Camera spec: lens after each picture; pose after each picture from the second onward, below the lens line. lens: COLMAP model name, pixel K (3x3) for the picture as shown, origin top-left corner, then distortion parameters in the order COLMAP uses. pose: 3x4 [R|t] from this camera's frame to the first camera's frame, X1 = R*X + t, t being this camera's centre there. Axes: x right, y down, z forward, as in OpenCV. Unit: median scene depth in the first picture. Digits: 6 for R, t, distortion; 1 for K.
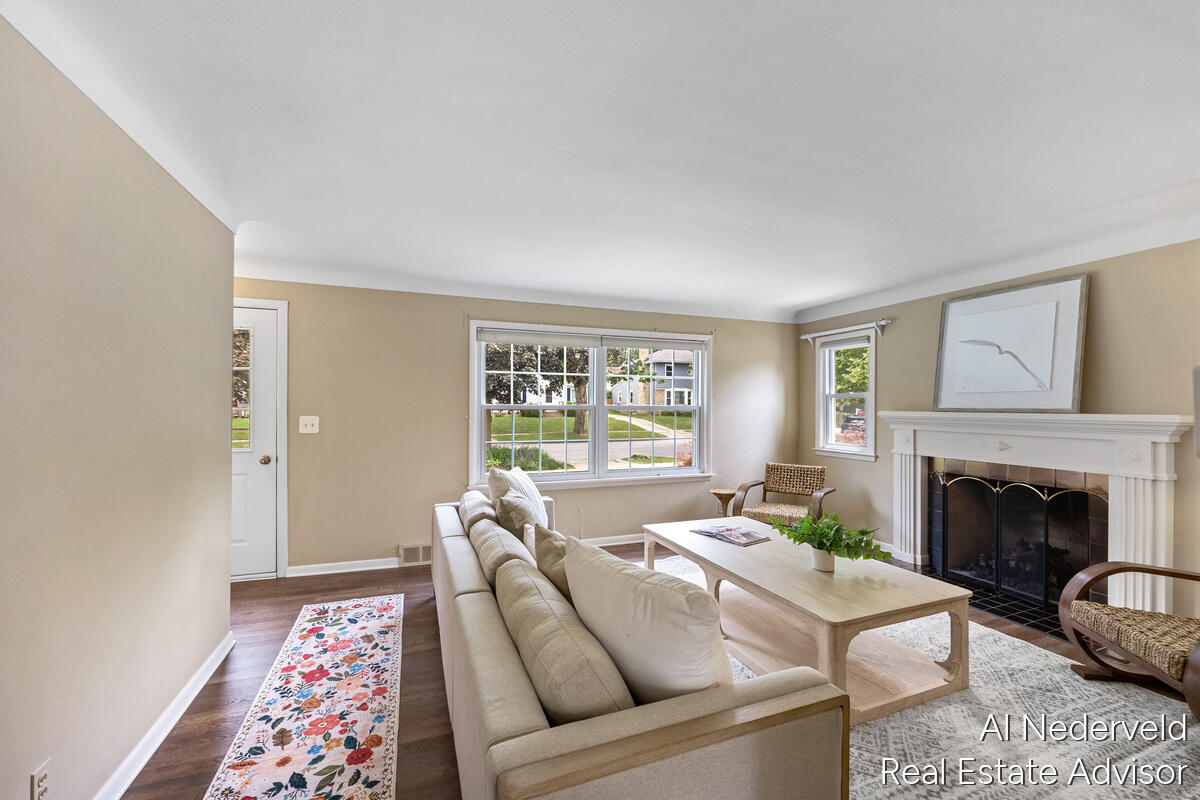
lens RADIAL K [[478.4, 0, 600.1], [0, 478.4, 402.9], [0, 0, 1]] dist [-0.007285, 0.000821]
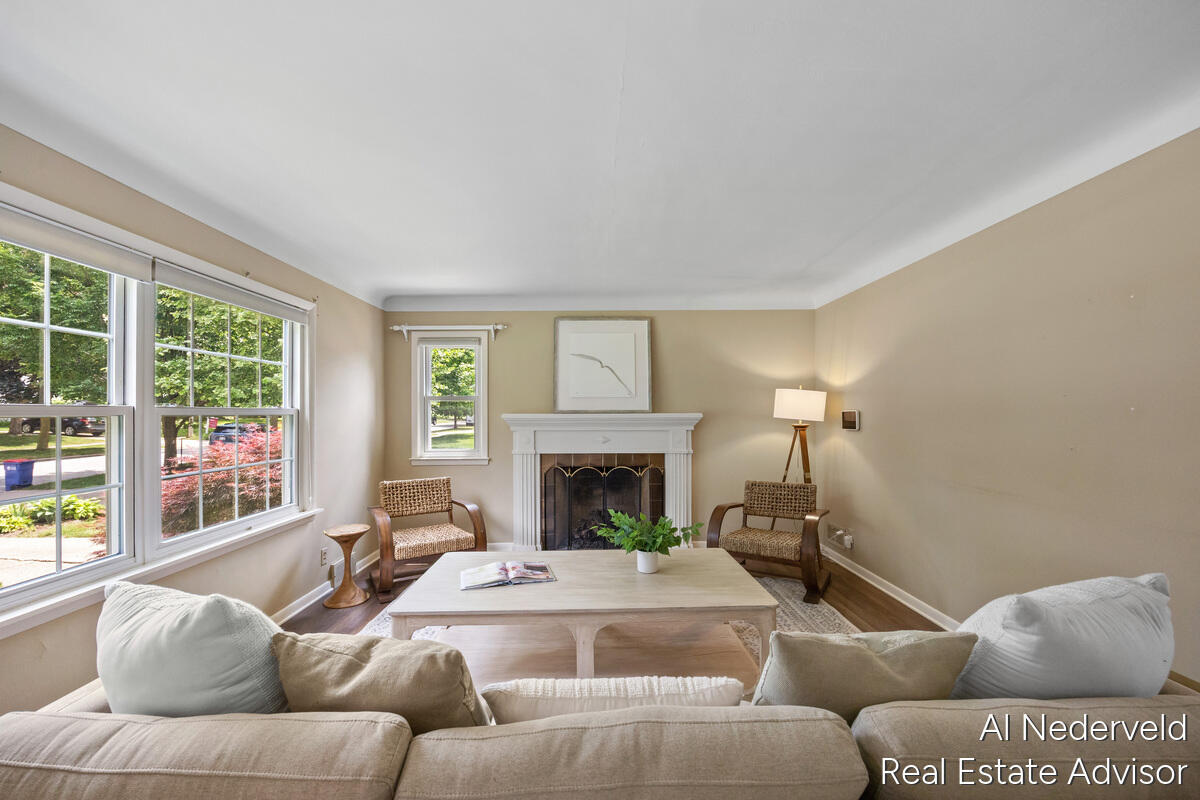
lens RADIAL K [[478.4, 0, 601.6], [0, 478.4, 411.4], [0, 0, 1]] dist [-0.007285, 0.000821]
pose [[0.345661, -0.002214, 0.938357, -0.326424], [-0.000842, 0.999996, 0.002670, 0.010090], [-0.938359, -0.001713, 0.345658, 0.497699]]
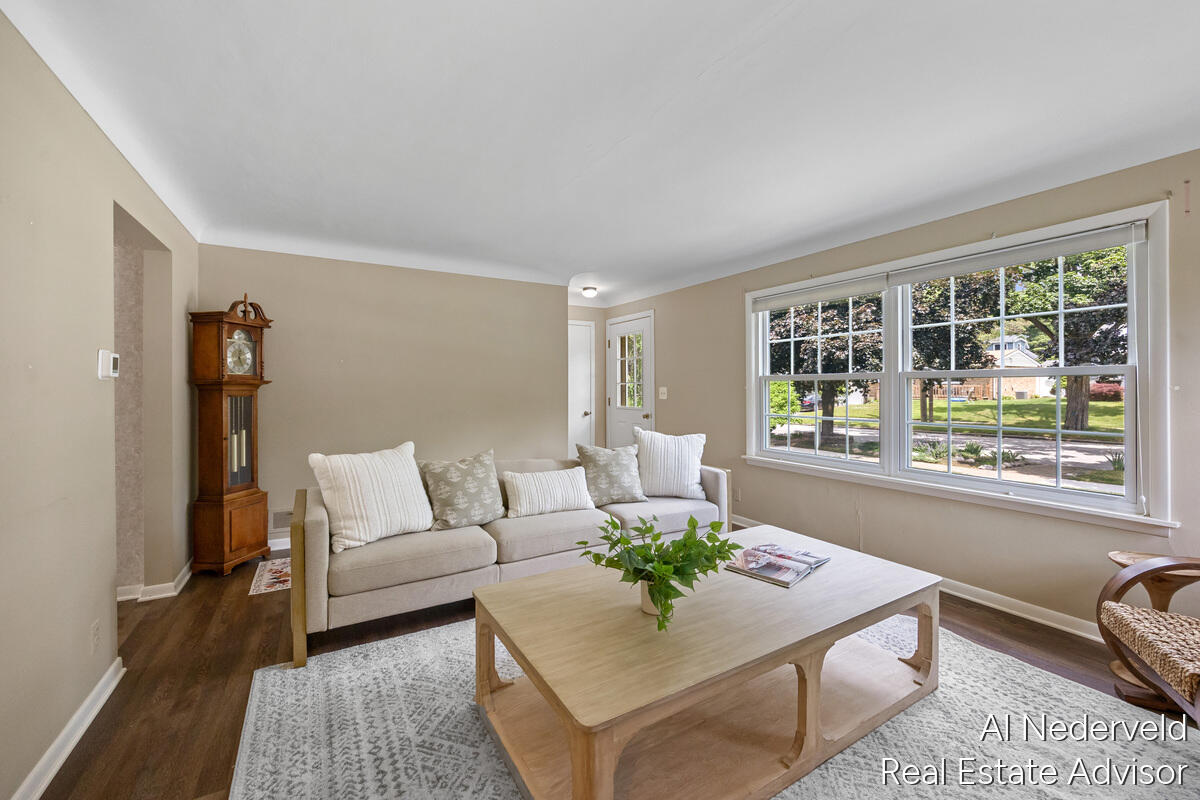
lens RADIAL K [[478.4, 0, 596.4], [0, 478.4, 391.7], [0, 0, 1]] dist [-0.007285, 0.000821]
pose [[0.159889, 0.003536, -0.987129, 0.725598], [0.009381, 0.999943, 0.005101, 0.030317], [0.987090, -0.010075, 0.159846, 0.539795]]
